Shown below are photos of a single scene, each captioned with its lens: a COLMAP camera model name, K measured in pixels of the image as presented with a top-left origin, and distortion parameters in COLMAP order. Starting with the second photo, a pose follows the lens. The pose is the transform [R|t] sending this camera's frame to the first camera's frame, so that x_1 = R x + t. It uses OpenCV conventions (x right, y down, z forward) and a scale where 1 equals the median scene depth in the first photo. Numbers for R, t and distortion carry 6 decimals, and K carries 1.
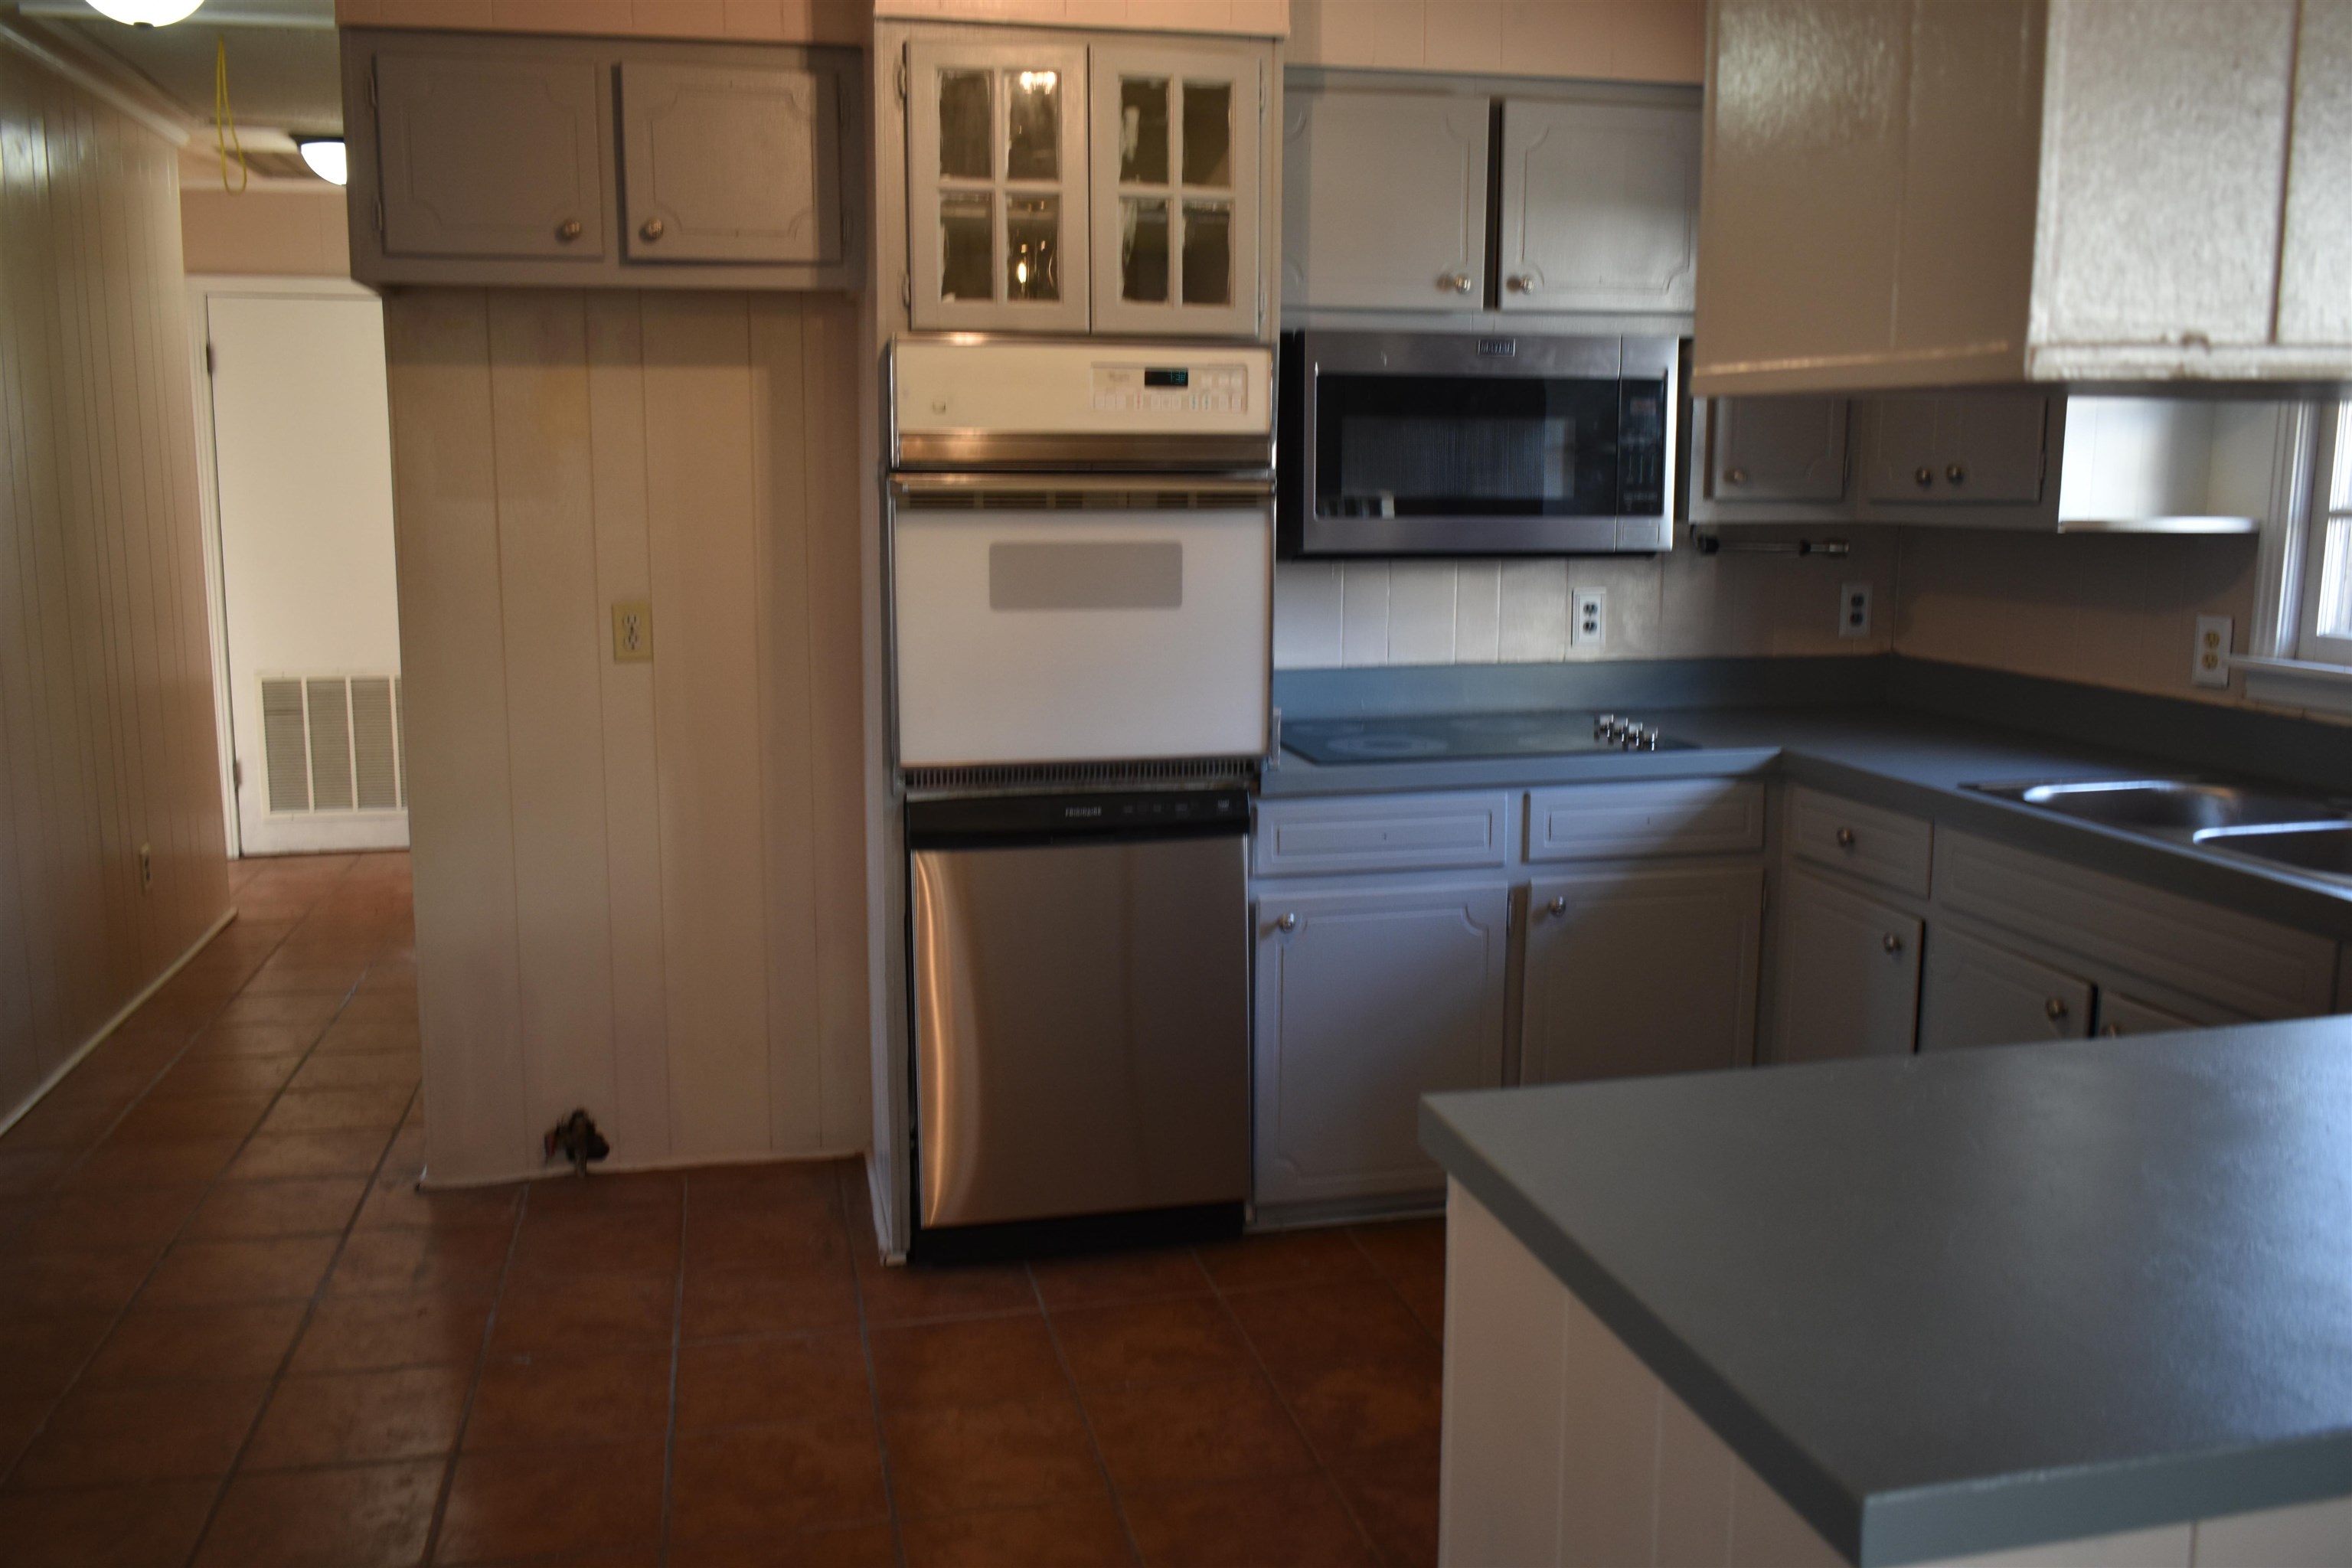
lens RADIAL K [[1959.8, 0, 1167.1], [0, 1959.8, 781.0], [0, 0, 1]] dist [-0.029691, 0.008412]
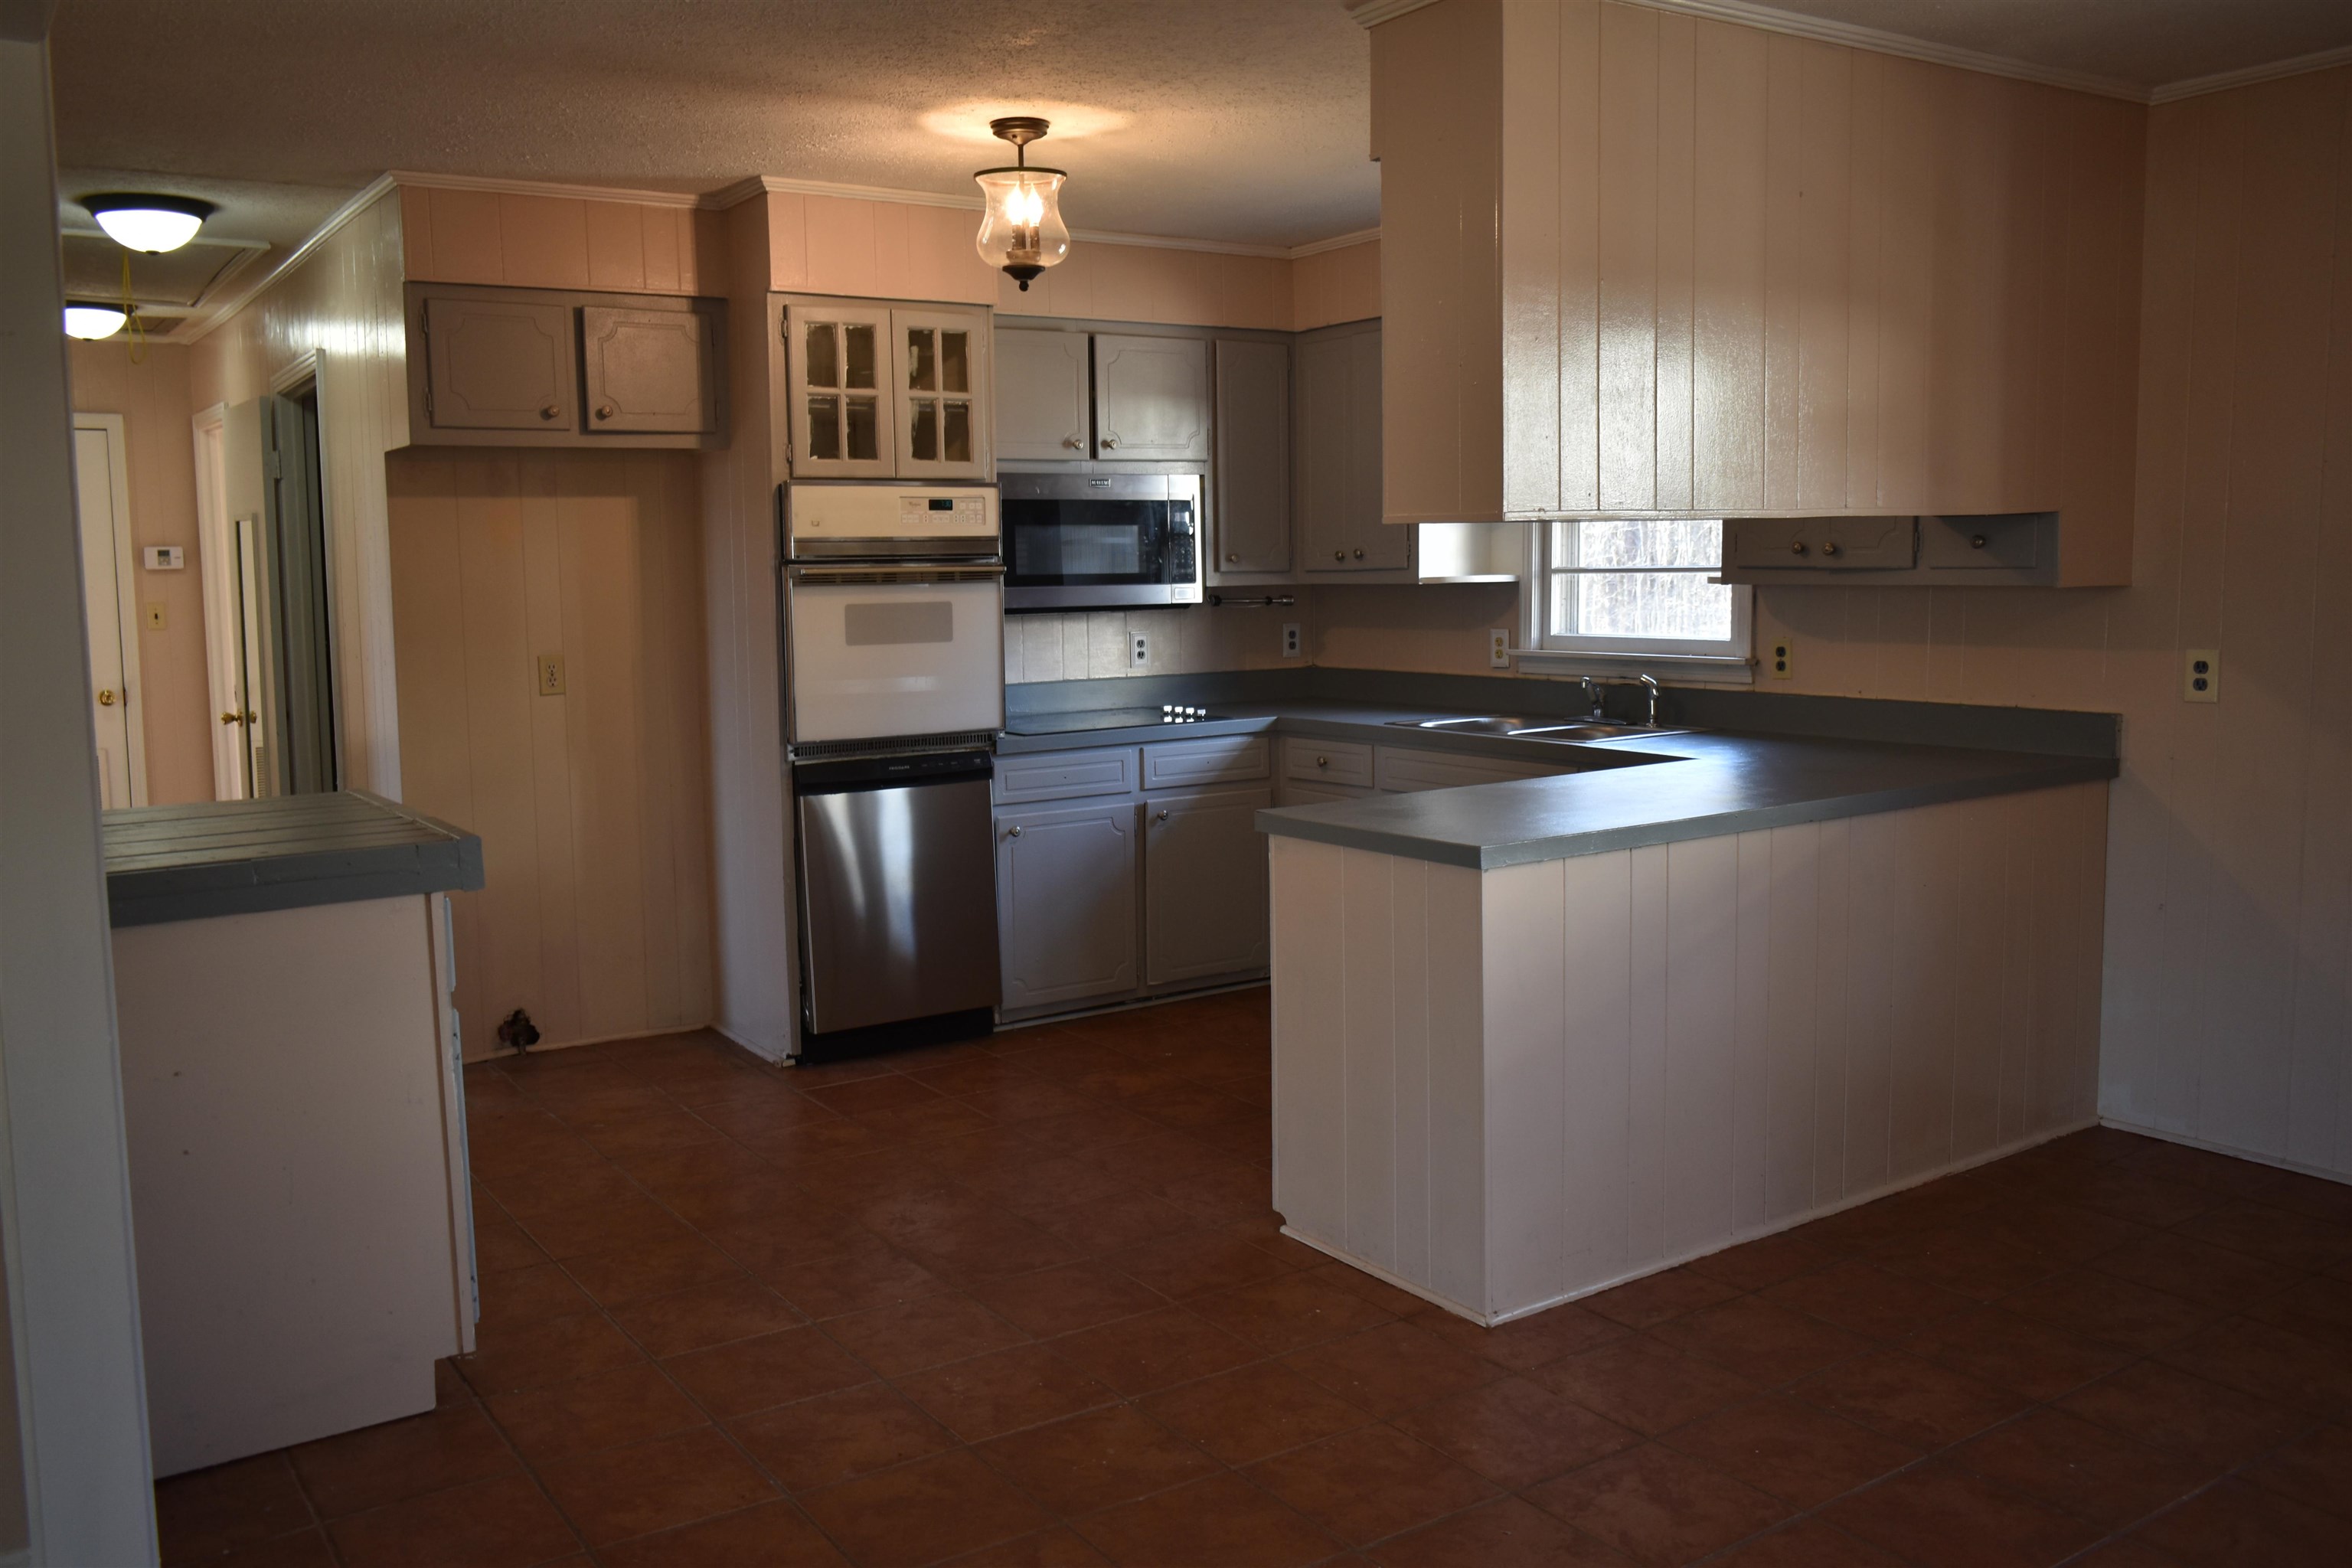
lens RADIAL K [[1959.8, 0, 1181.0], [0, 1959.8, 780.4], [0, 0, 1]] dist [-0.029691, 0.008412]
pose [[0.933557, -0.055949, 0.354034, -0.395489], [0.072994, 0.996719, -0.034966, 0.098733], [-0.350916, 0.058486, 0.934579, -0.597864]]
